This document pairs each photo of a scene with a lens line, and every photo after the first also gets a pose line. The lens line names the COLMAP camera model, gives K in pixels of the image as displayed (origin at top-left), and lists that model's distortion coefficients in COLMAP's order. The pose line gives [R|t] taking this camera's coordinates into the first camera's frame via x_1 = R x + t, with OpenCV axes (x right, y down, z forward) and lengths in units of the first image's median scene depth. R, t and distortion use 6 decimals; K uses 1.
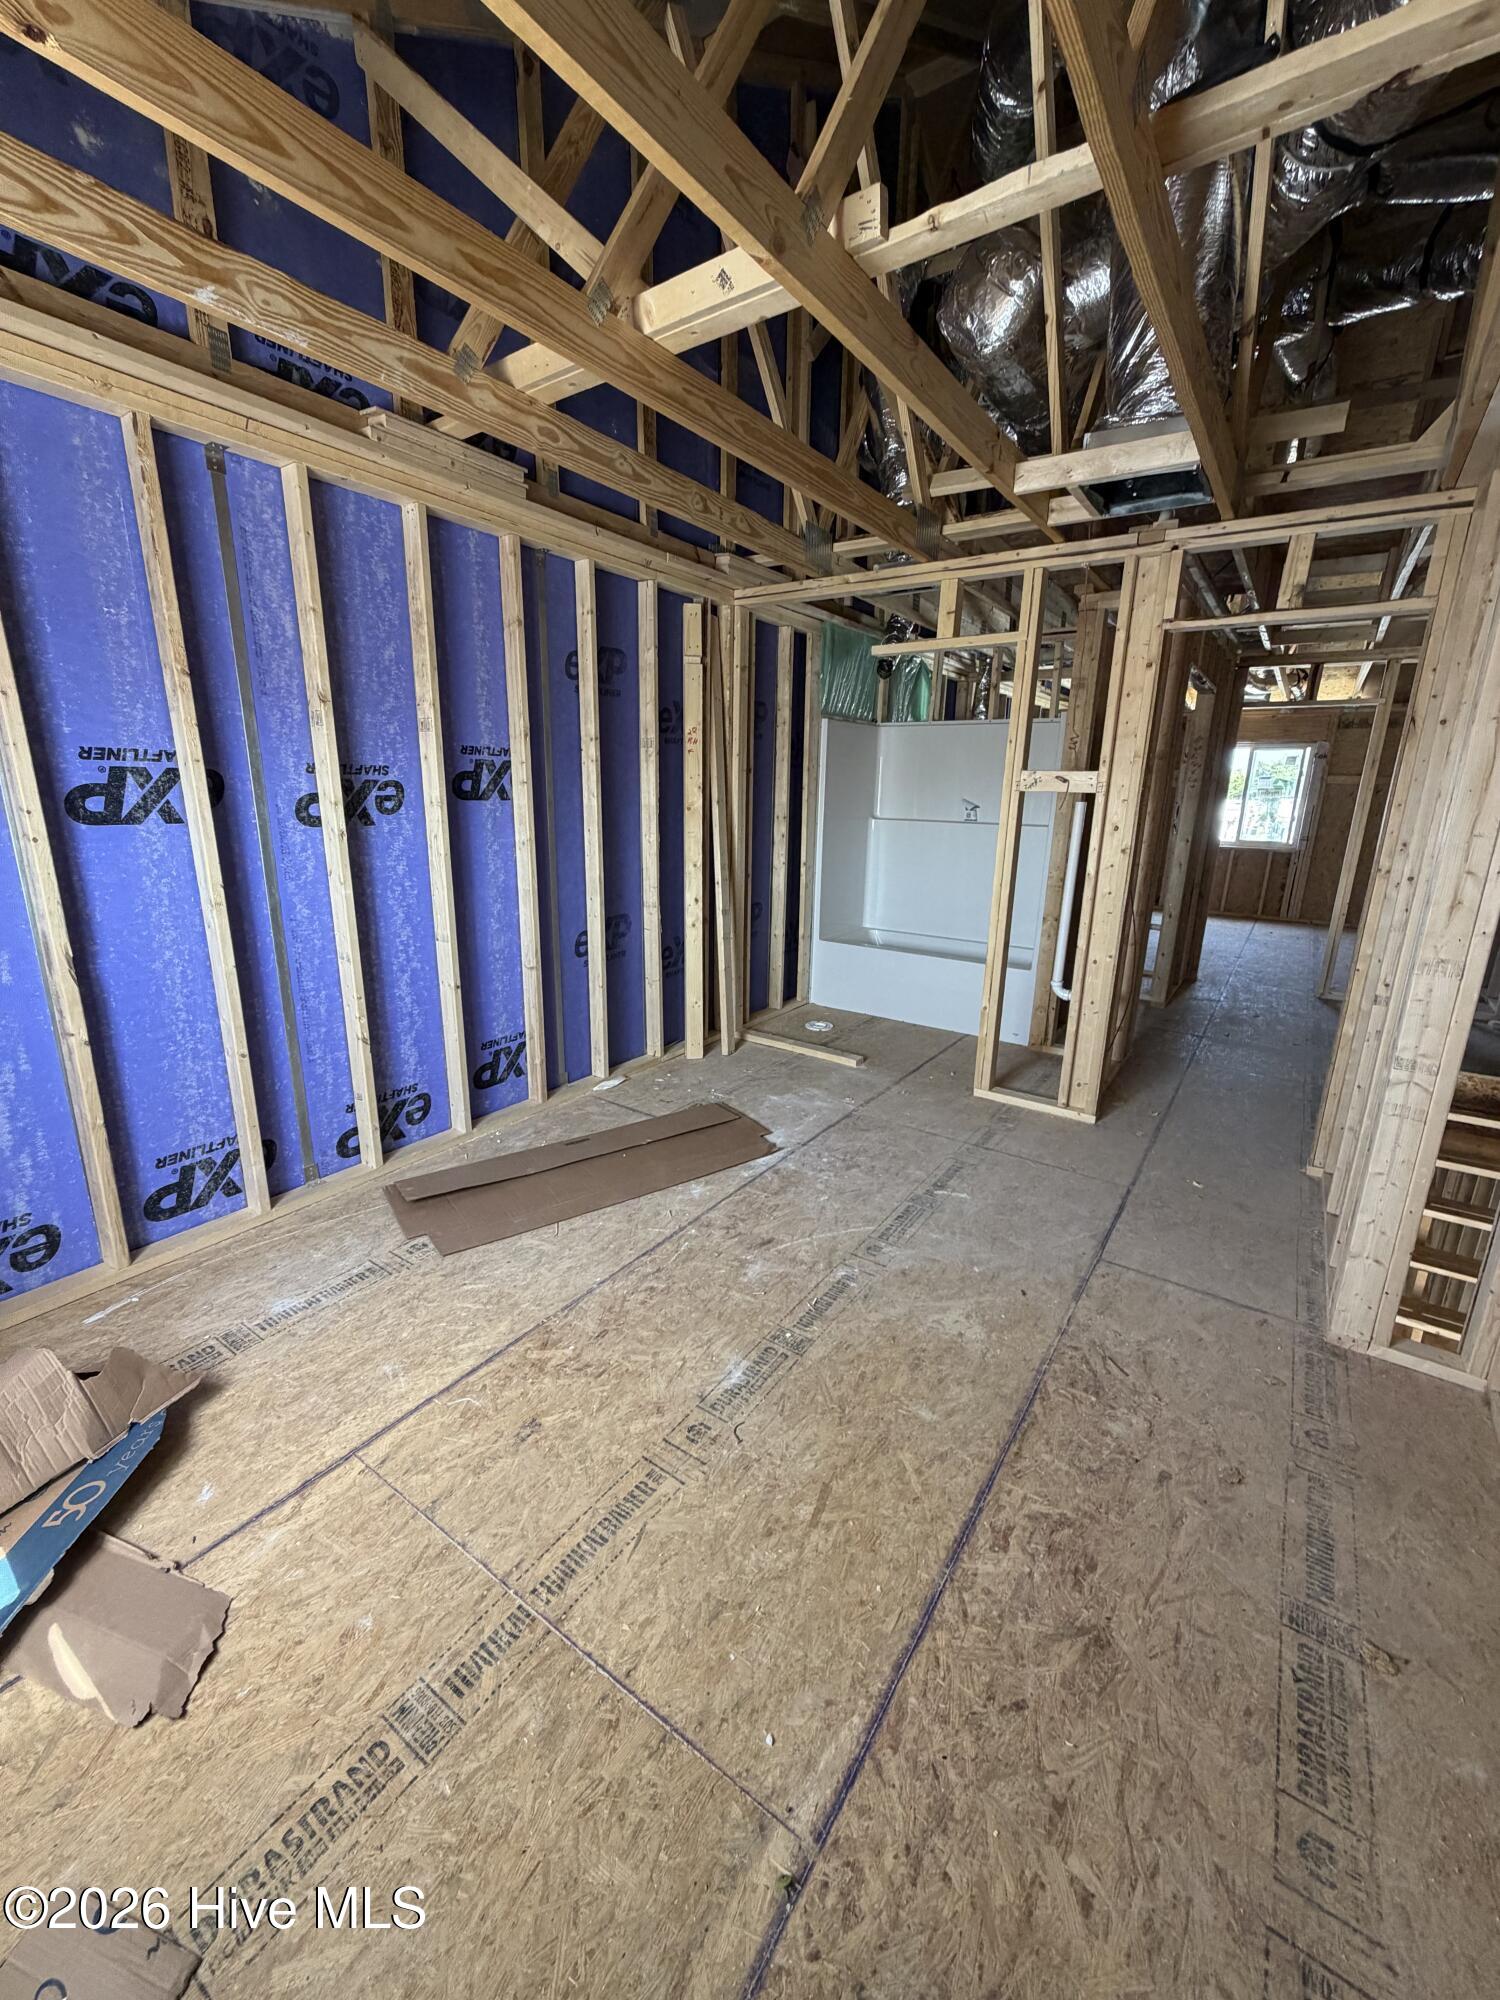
lens RADIAL K [[801.4, 0, 740.3], [0, 801.4, 995.8], [0, 0, 1]] dist [-0.001172, 0.000095]
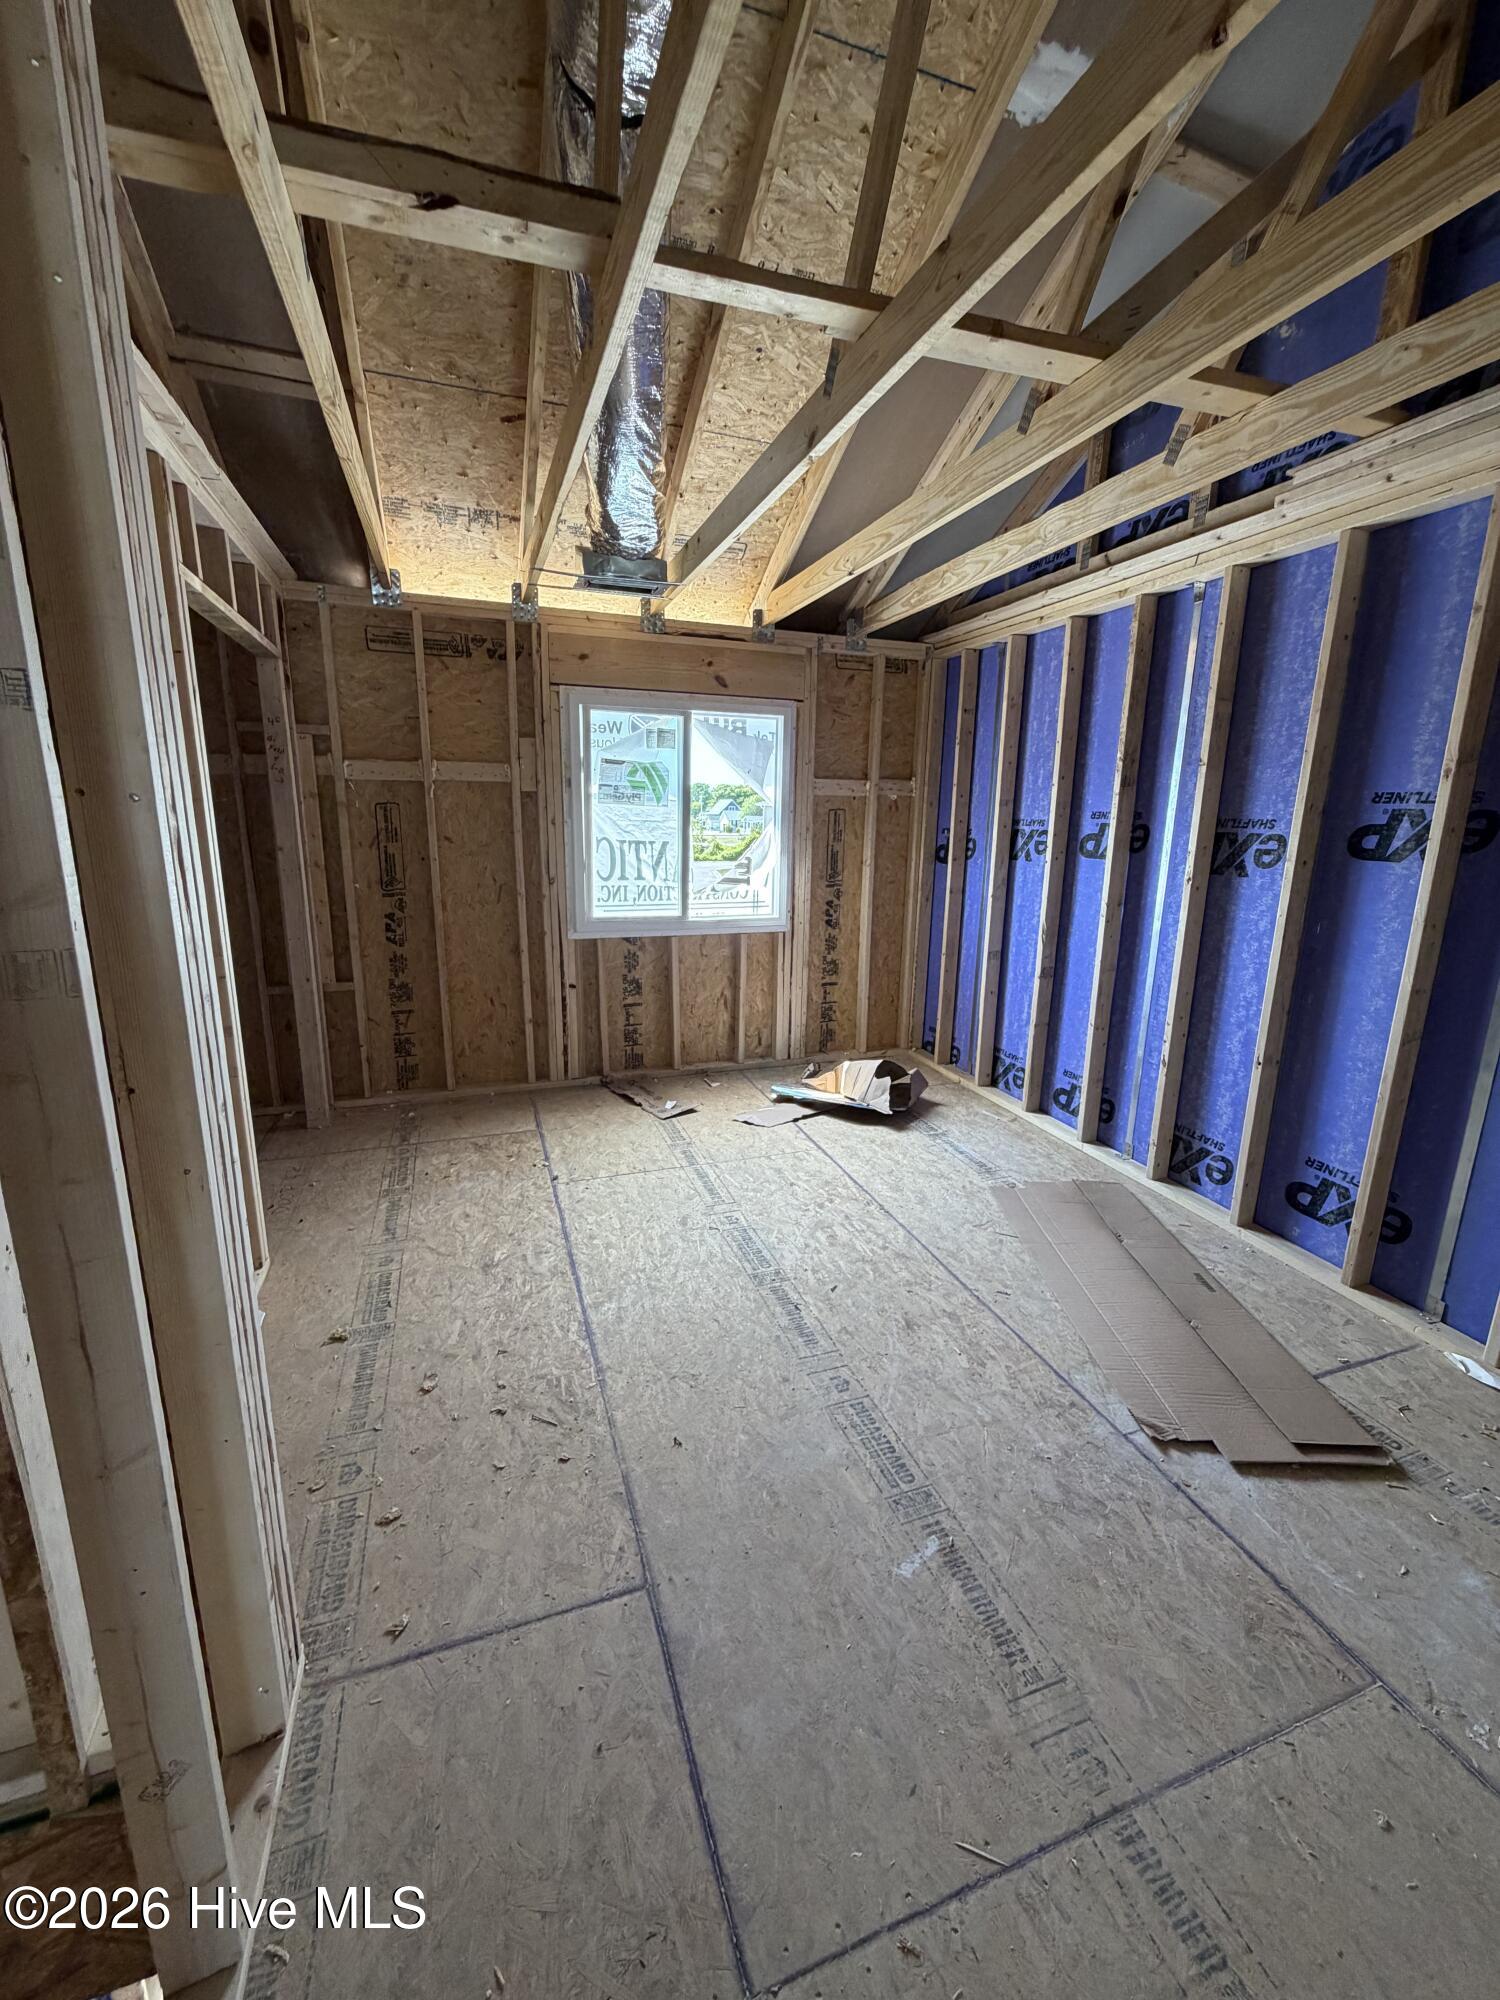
lens RADIAL K [[801.4, 0, 758.0], [0, 801.4, 996.6], [0, 0, 1]] dist [-0.001172, 0.000095]
pose [[-0.578676, 0.151817, -0.801302, 0.736843], [-0.237321, 0.908657, 0.343543, -0.276742], [0.780264, 0.388966, -0.489789, 1.070268]]
